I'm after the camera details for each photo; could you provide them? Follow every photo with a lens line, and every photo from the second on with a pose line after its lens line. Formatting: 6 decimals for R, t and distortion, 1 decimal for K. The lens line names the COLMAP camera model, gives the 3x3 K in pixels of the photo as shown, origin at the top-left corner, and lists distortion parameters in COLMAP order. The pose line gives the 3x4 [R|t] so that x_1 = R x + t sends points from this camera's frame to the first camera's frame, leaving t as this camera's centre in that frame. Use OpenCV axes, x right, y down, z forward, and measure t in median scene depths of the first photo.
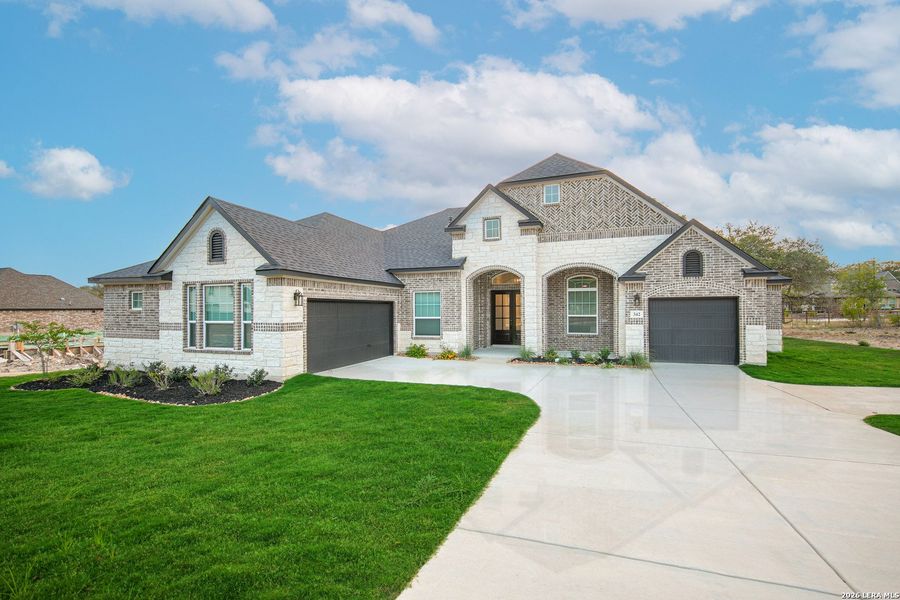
lens RADIAL K [[406.4, 0, 452.8], [0, 406.4, 298.6], [0, 0, 1]] dist [0.003707, 0.000199]
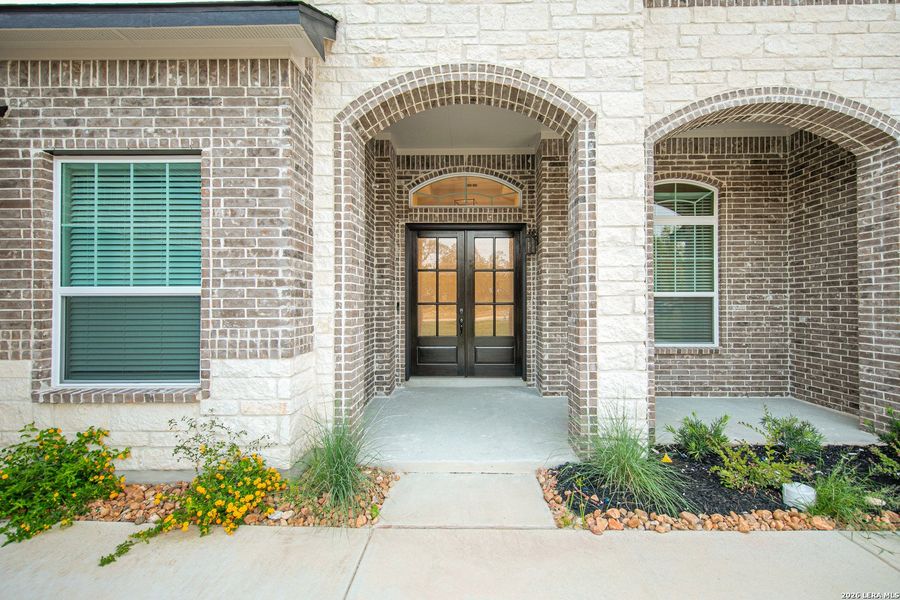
lens RADIAL K [[406.4, 0, 455.0], [0, 406.4, 300.0], [0, 0, 1]] dist [0.003707, 0.000199]
pose [[0.944893, 0.008099, 0.327280, 0.022008], [-0.012531, 0.999856, 0.011435, 0.047597], [-0.327140, -0.014906, 0.944858, 0.760601]]
